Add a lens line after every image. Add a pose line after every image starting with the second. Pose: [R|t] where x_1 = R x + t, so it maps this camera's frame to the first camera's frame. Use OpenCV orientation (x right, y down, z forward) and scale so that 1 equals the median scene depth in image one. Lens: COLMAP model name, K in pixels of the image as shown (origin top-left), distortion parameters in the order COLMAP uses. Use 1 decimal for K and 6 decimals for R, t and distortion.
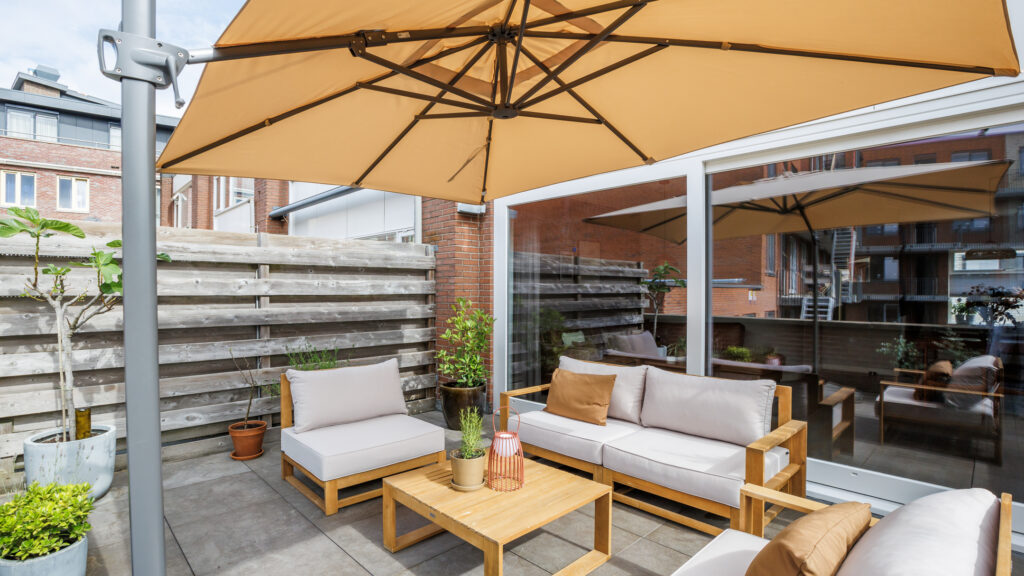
lens RADIAL K [[494.3, 0, 510.1], [0, 494.3, 290.7], [0, 0, 1]] dist [-0.026558, -0.000503]
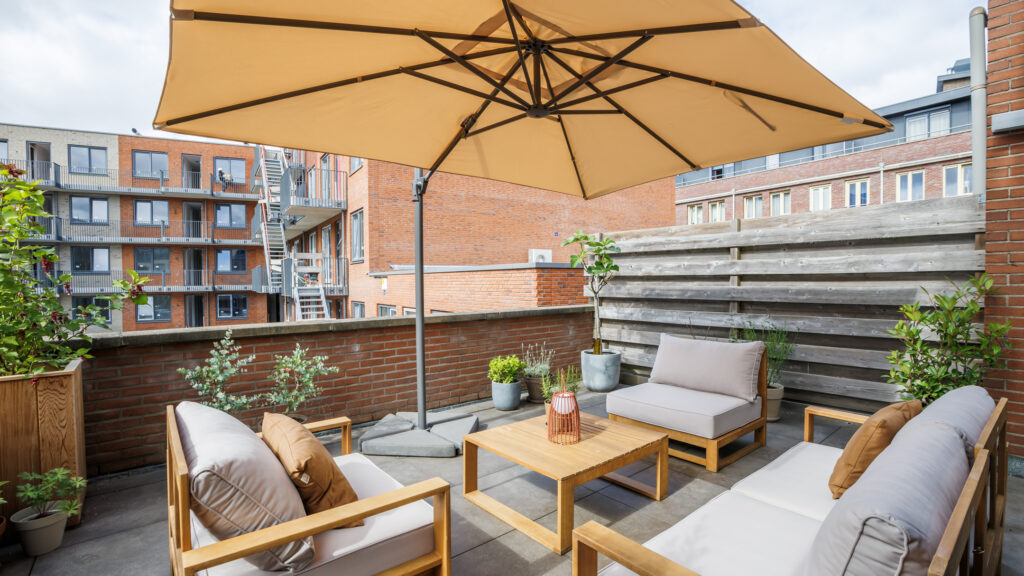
lens RADIAL K [[466.2, 0, 510.5], [0, 466.2, 288.8], [0, 0, 1]] dist [0.000936, 0.000047]
pose [[-0.056523, 0.017586, -0.998246, 0.561089], [0.004851, 0.999838, 0.017340, 0.019257], [0.998390, -0.003862, -0.056599, 0.505324]]
